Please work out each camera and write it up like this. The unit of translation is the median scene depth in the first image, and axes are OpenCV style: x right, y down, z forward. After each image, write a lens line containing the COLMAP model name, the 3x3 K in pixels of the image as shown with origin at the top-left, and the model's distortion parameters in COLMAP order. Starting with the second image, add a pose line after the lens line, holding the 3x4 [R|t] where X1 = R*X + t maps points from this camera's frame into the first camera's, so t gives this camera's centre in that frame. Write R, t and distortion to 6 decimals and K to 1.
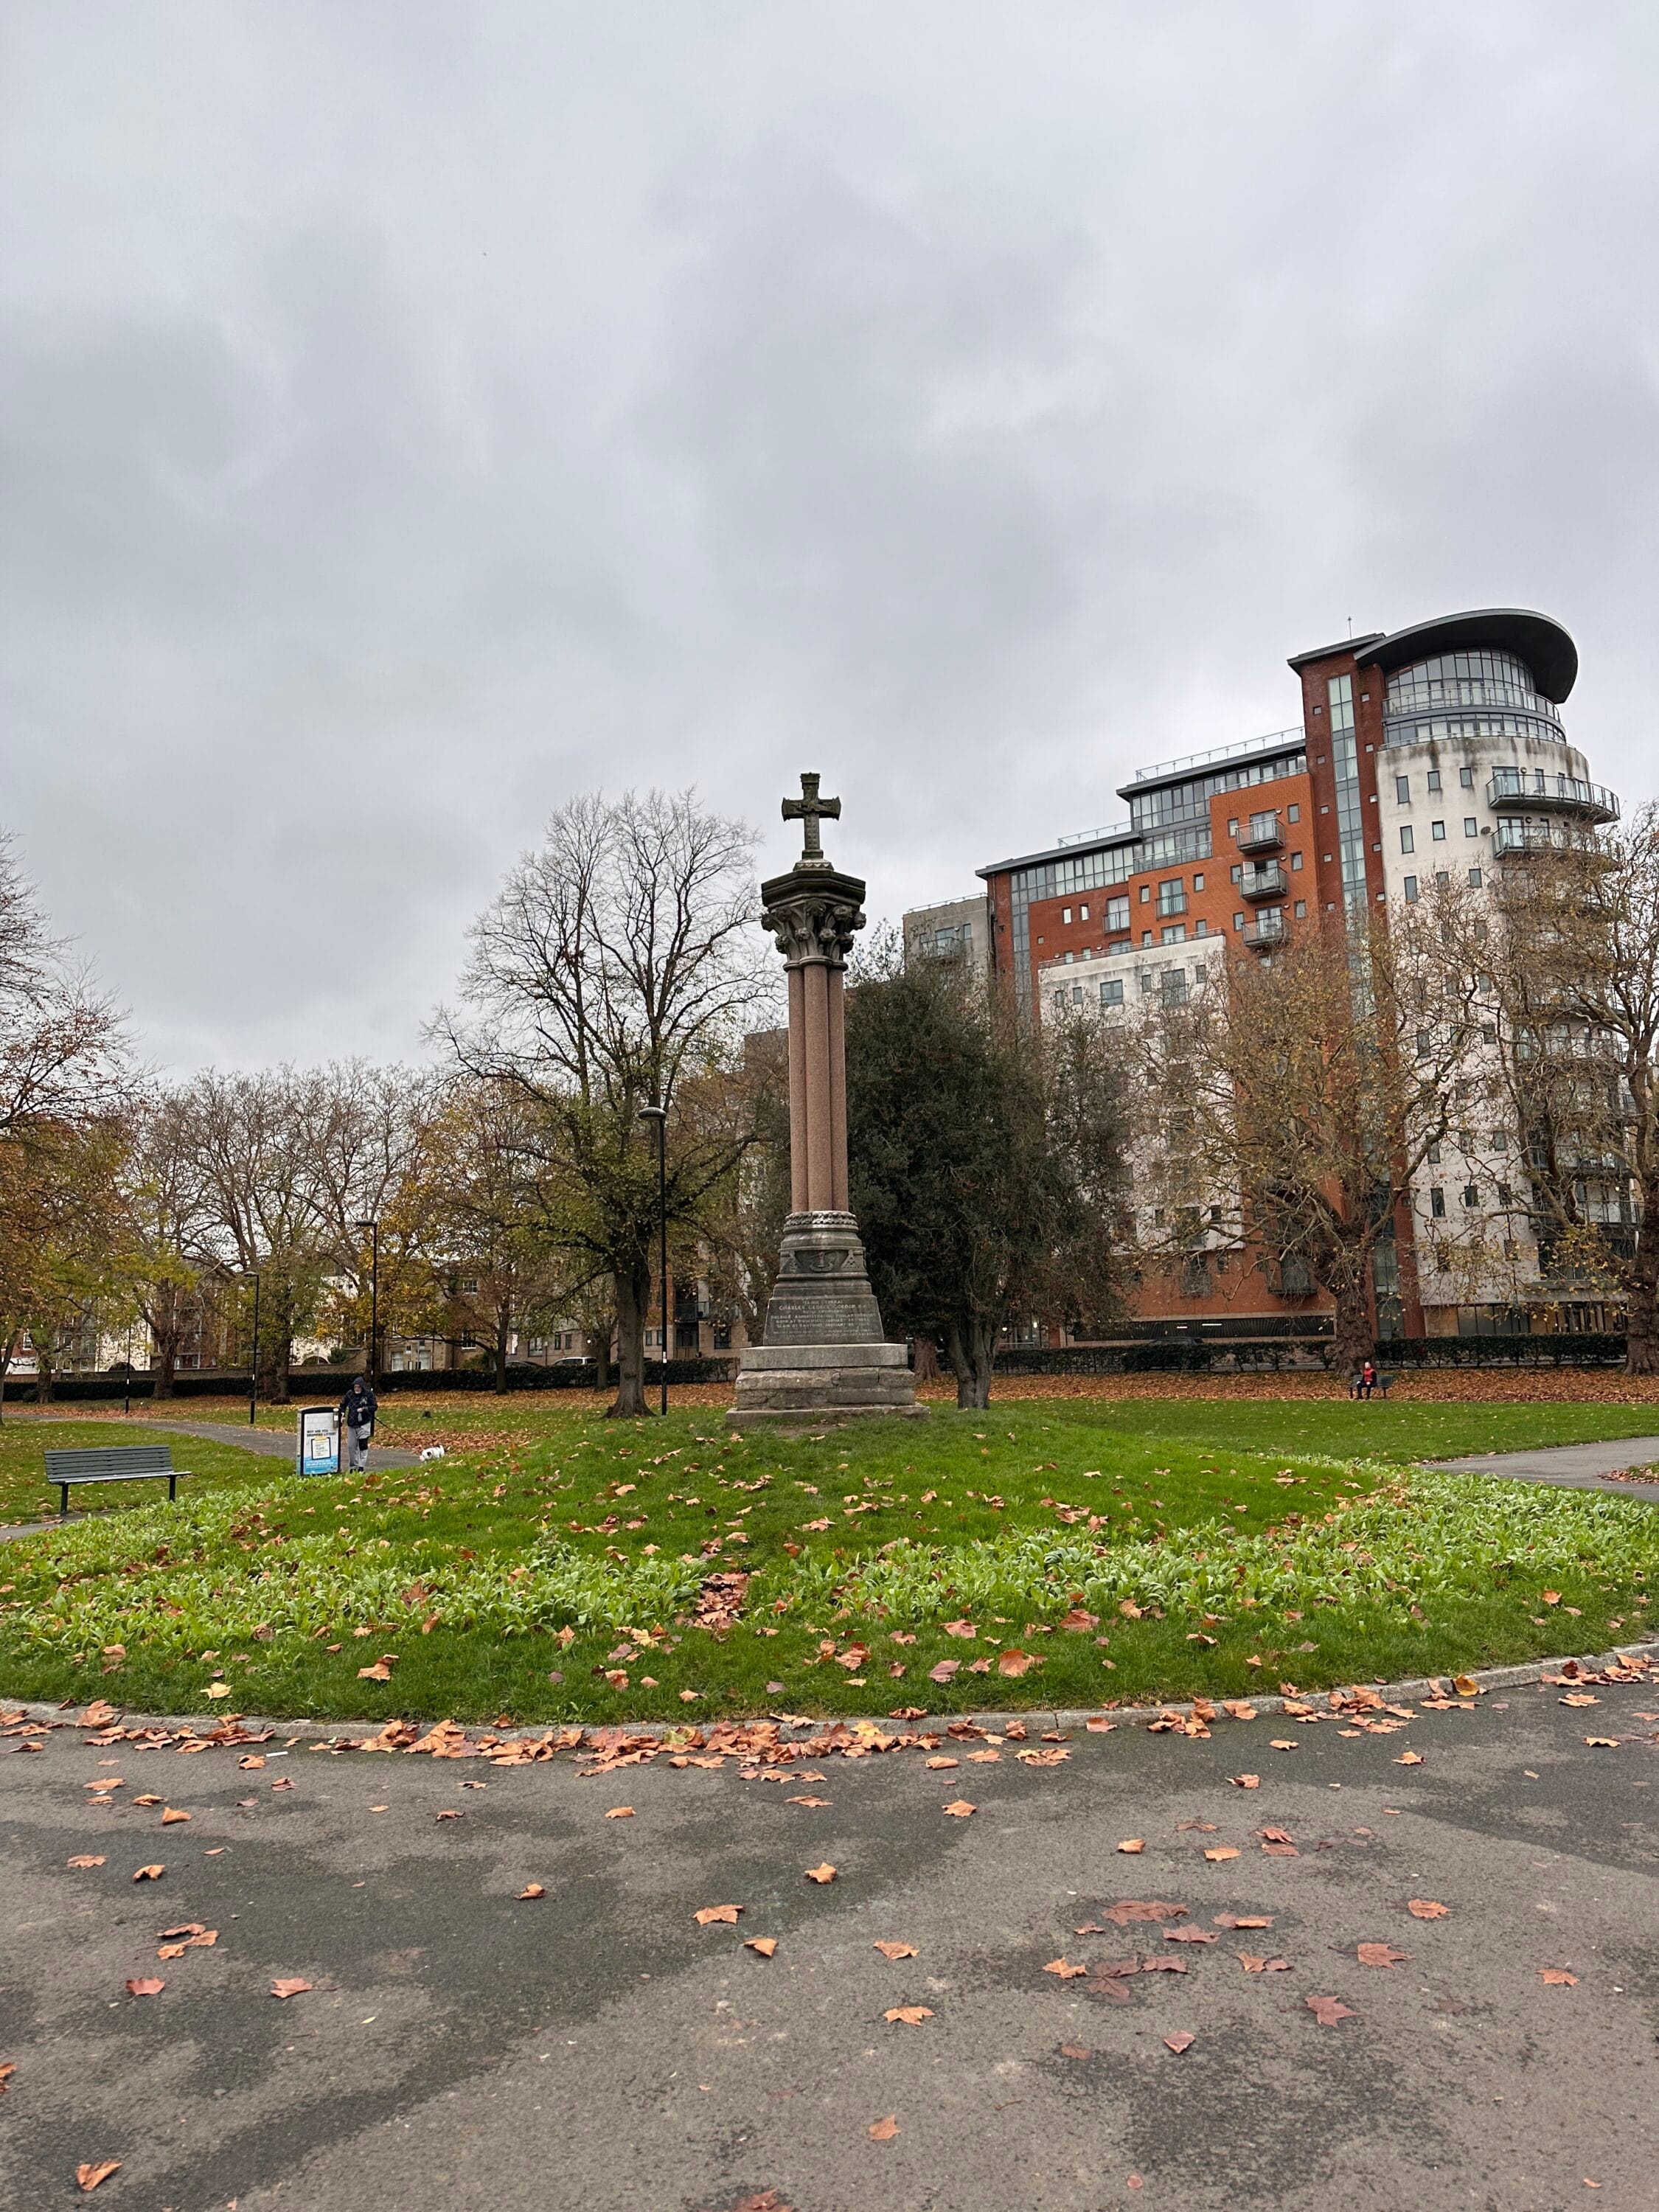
lens RADIAL K [[1501.5, 0, 829.3], [0, 1501.5, 1120.7], [0, 0, 1]] dist [0.083827, -0.027537]
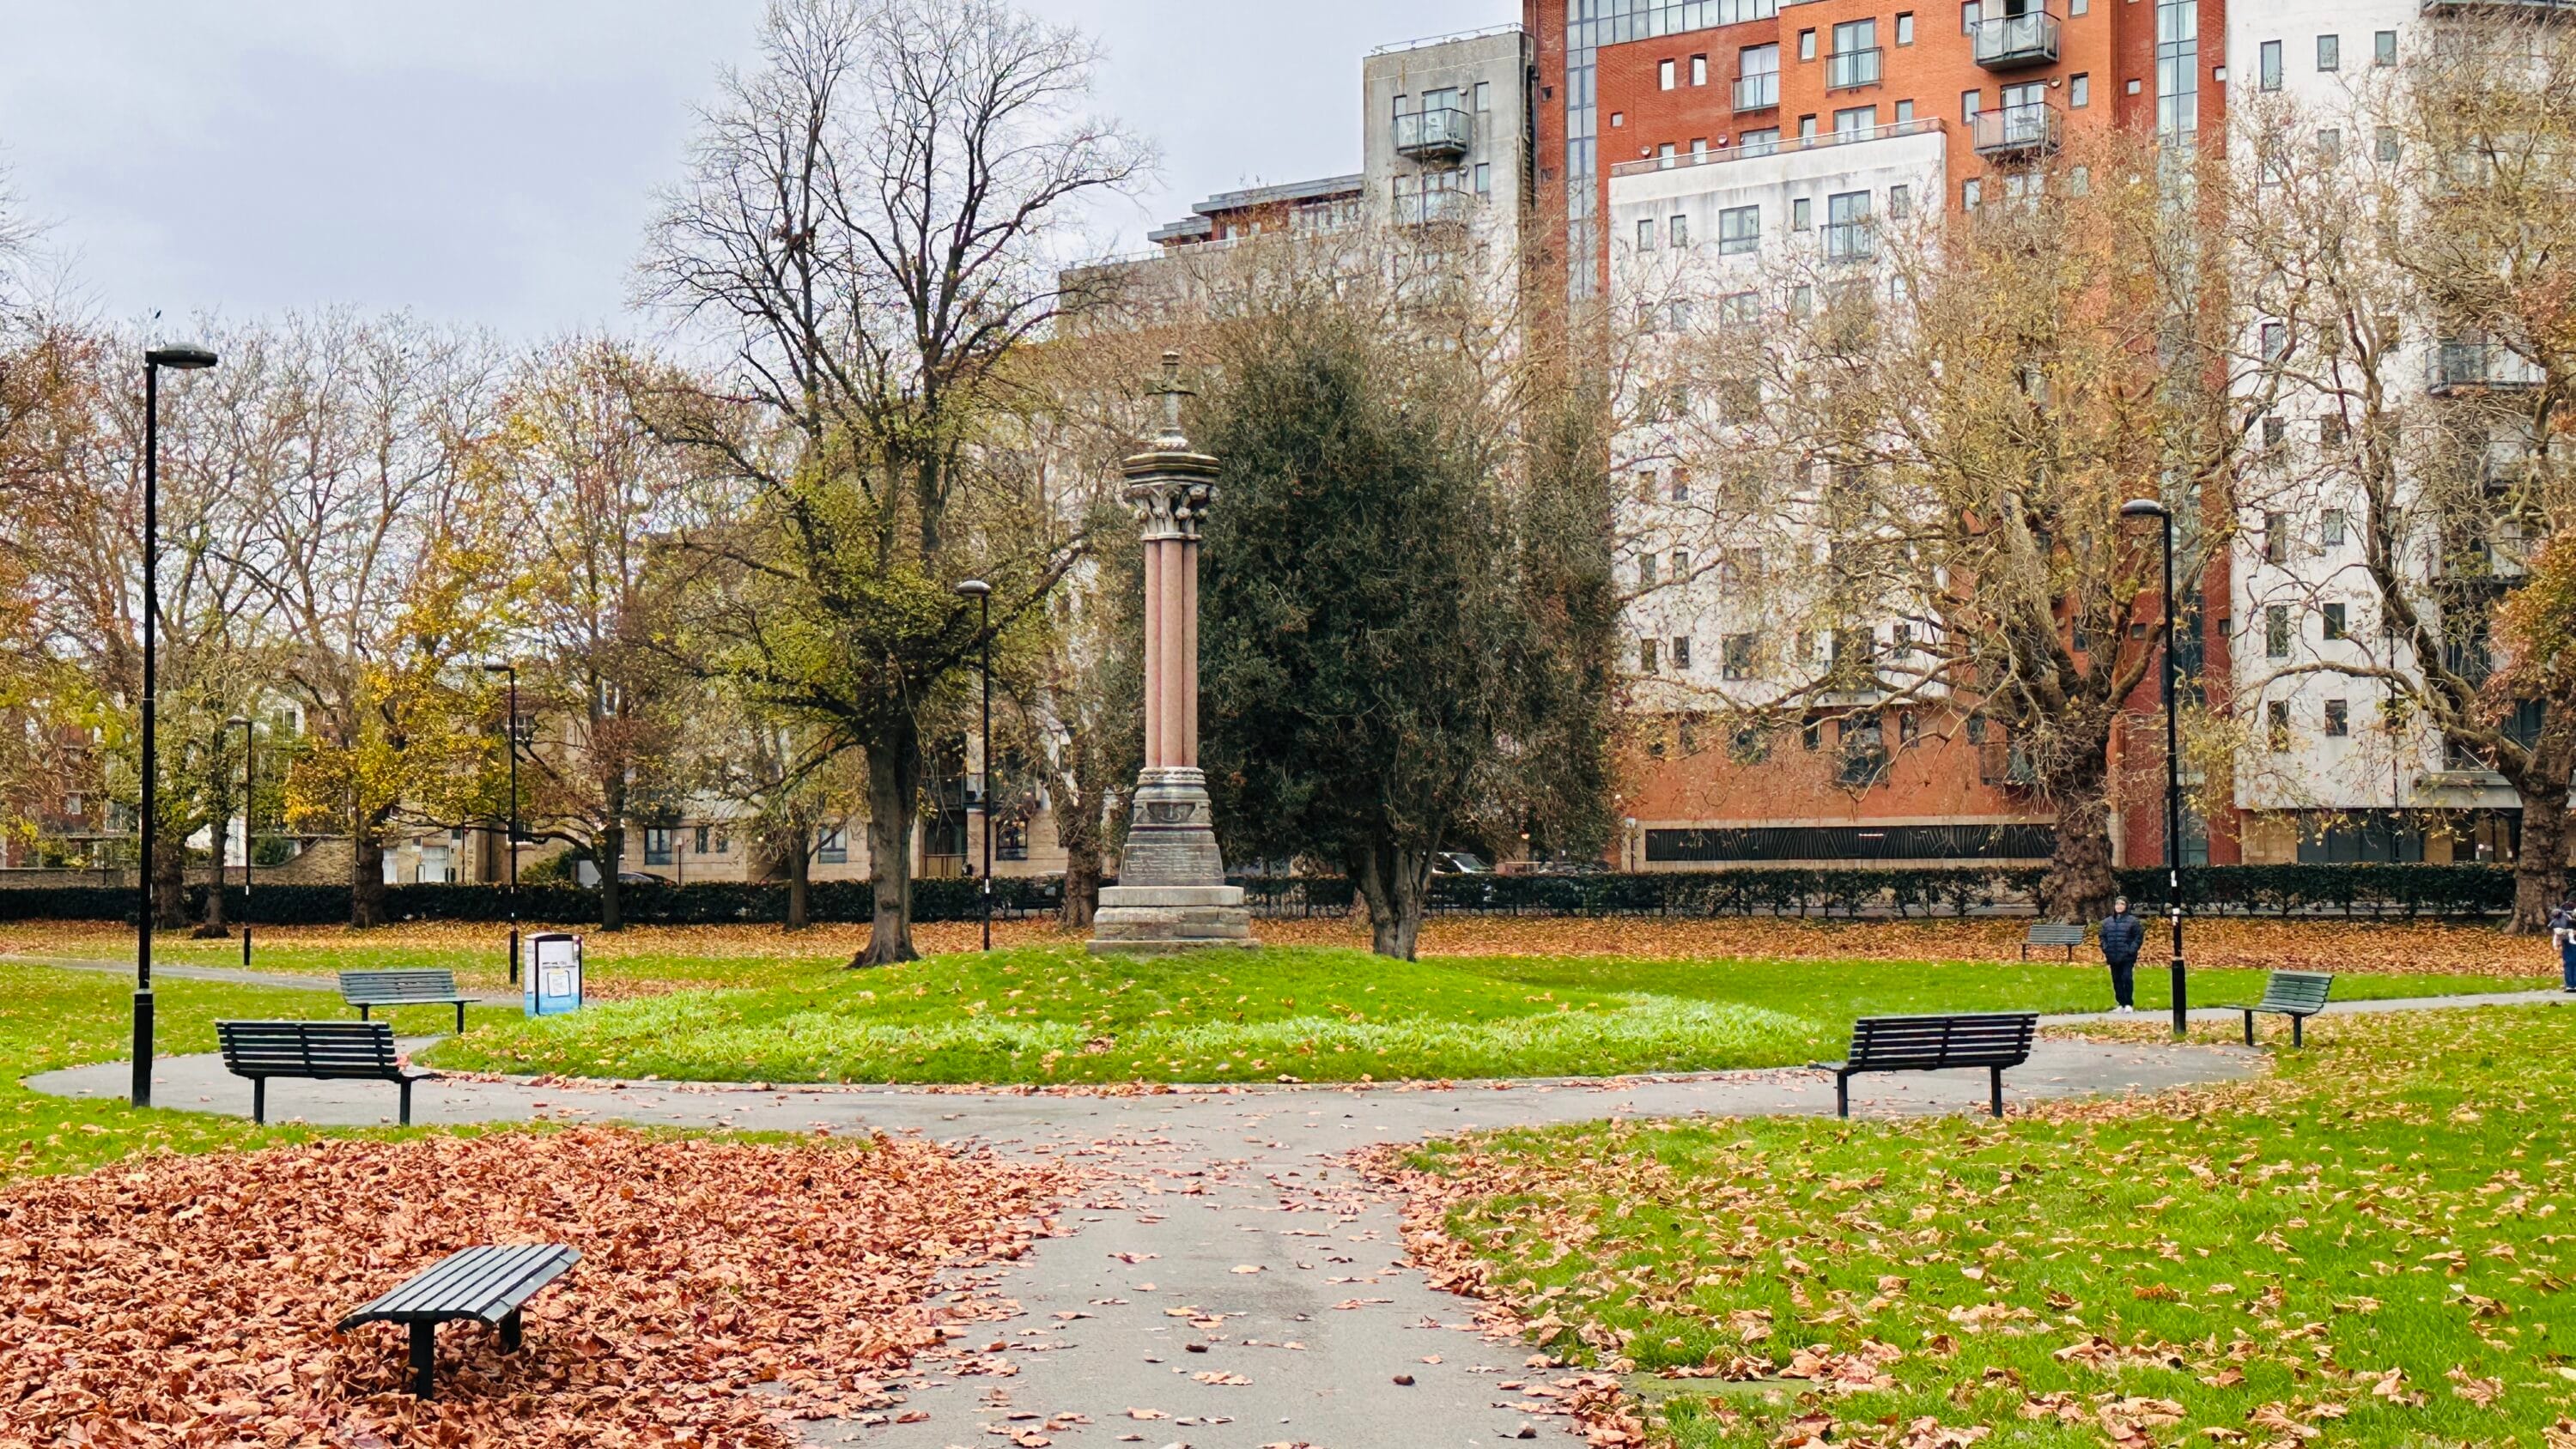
lens RADIAL K [[3368.0, 0, 1263.7], [0, 3368.0, 746.8], [0, 0, 1]] dist [0.118002, 0.000000]
pose [[0.999679, 0.022165, 0.012252, 0.008801], [-0.023461, 0.992693, 0.118361, -0.070613], [-0.009539, -0.118611, 0.992895, -0.413962]]
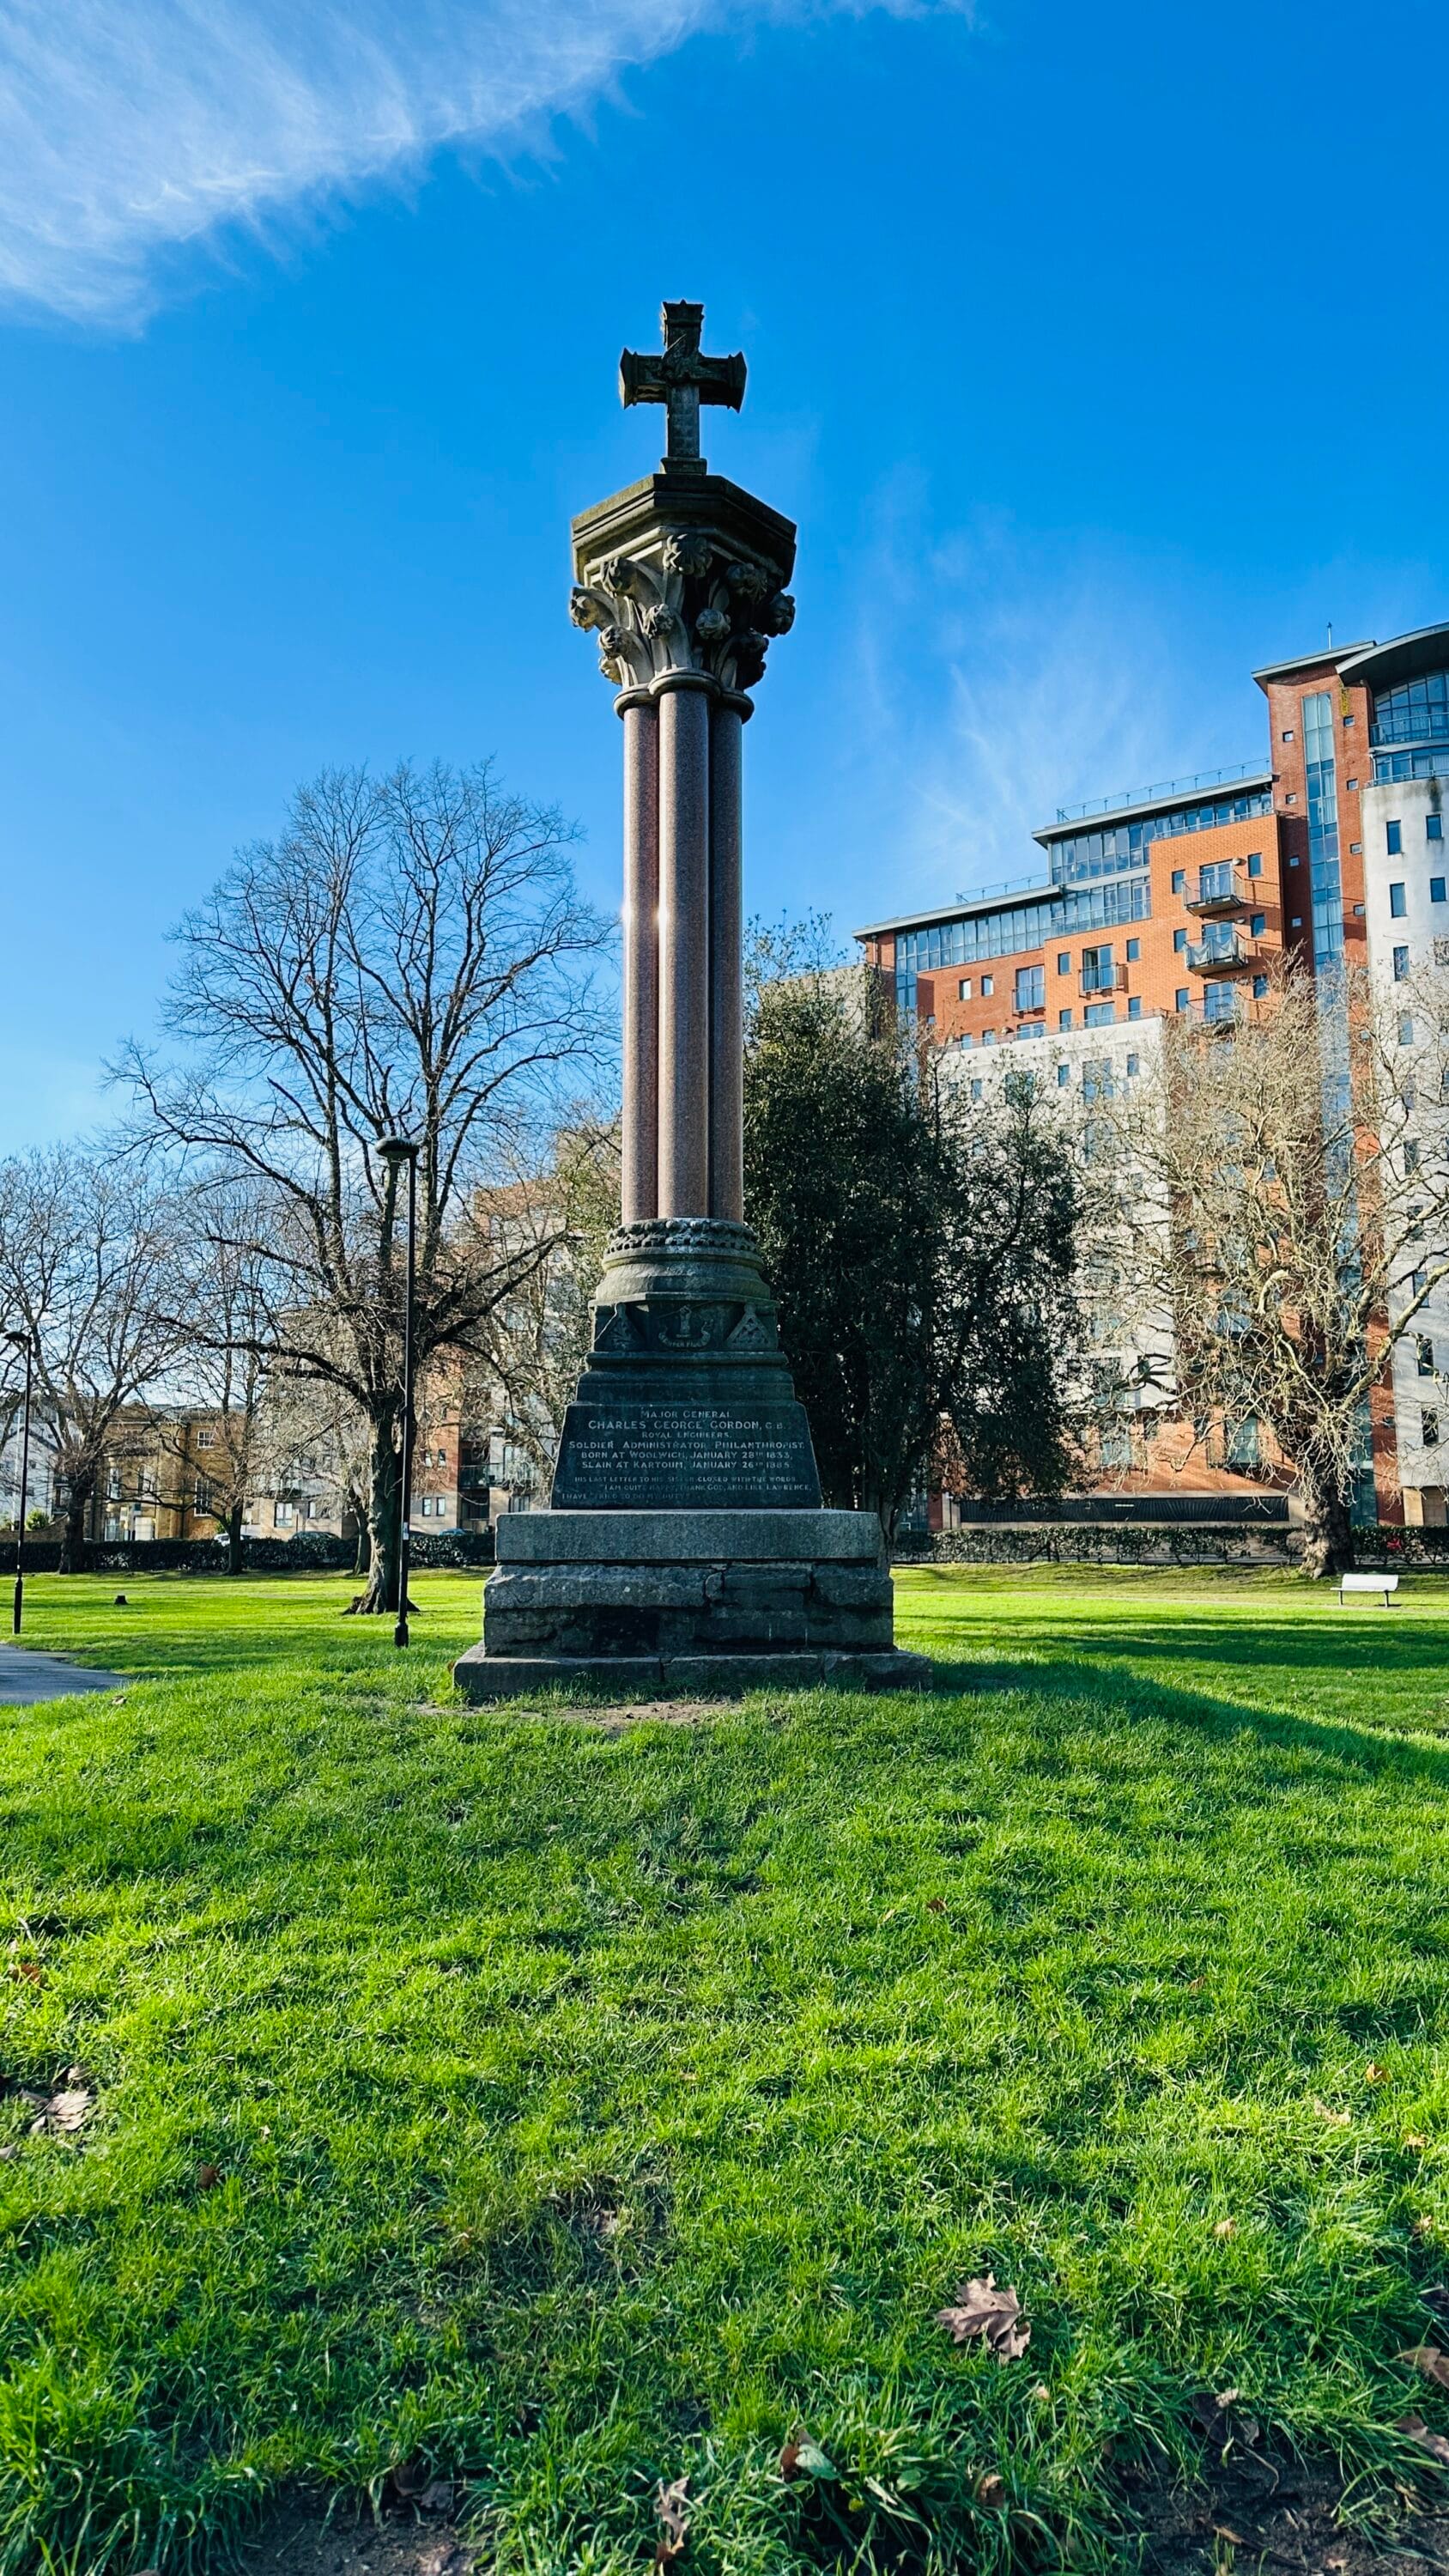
lens RADIAL K [[1760.2, 0, 726.9], [0, 1760.2, 1278.5], [0, 0, 1]] dist [0.029806, -0.001395]
pose [[0.998844, 0.026395, 0.040171, -0.003939], [-0.026780, 0.999600, 0.009078, 0.020575], [-0.039915, -0.010143, 0.999152, 0.130928]]
